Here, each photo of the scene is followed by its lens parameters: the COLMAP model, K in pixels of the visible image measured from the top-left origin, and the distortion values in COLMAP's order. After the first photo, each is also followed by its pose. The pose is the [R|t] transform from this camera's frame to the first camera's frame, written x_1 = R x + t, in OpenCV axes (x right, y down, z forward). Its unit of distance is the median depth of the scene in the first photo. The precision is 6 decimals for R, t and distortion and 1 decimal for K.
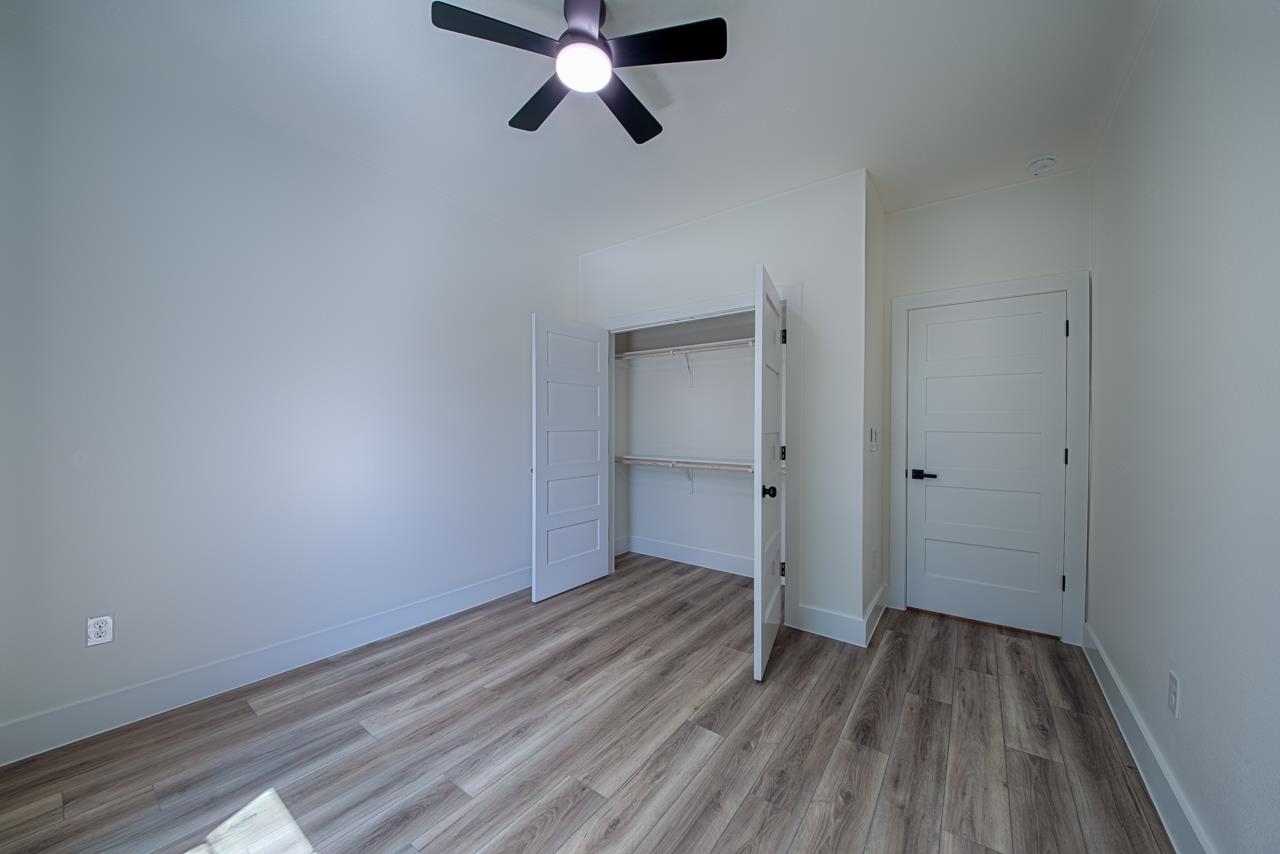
lens RADIAL K [[455.1, 0, 642.0], [0, 455.1, 420.6], [0, 0, 1]] dist [-0.018288, -0.001951]
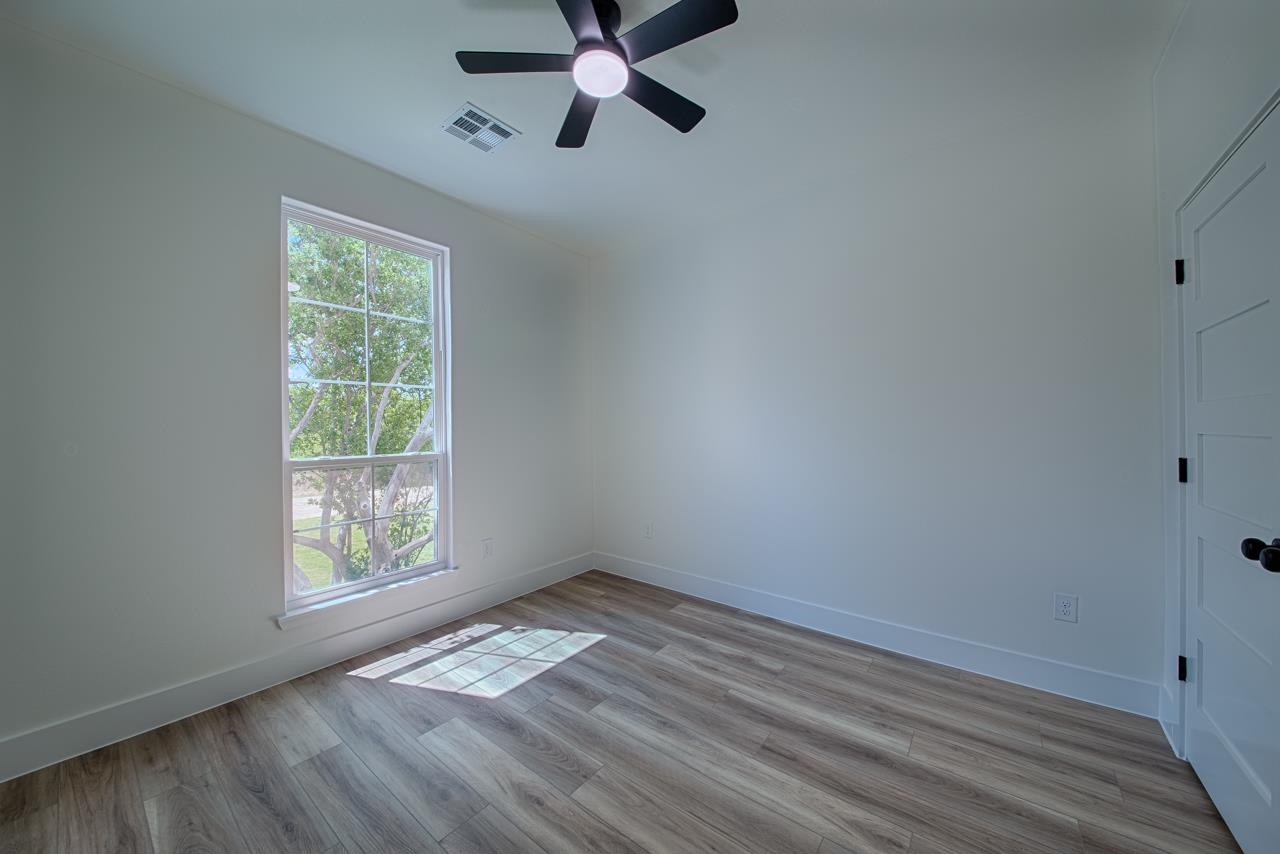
lens RADIAL K [[455.1, 0, 640.4], [0, 455.1, 424.8], [0, 0, 1]] dist [-0.018288, -0.001951]
pose [[-0.018616, 0.004766, -0.999815, 0.691558], [0.001497, 0.999988, 0.004739, 0.000412], [0.999826, -0.001408, -0.018623, 0.877657]]
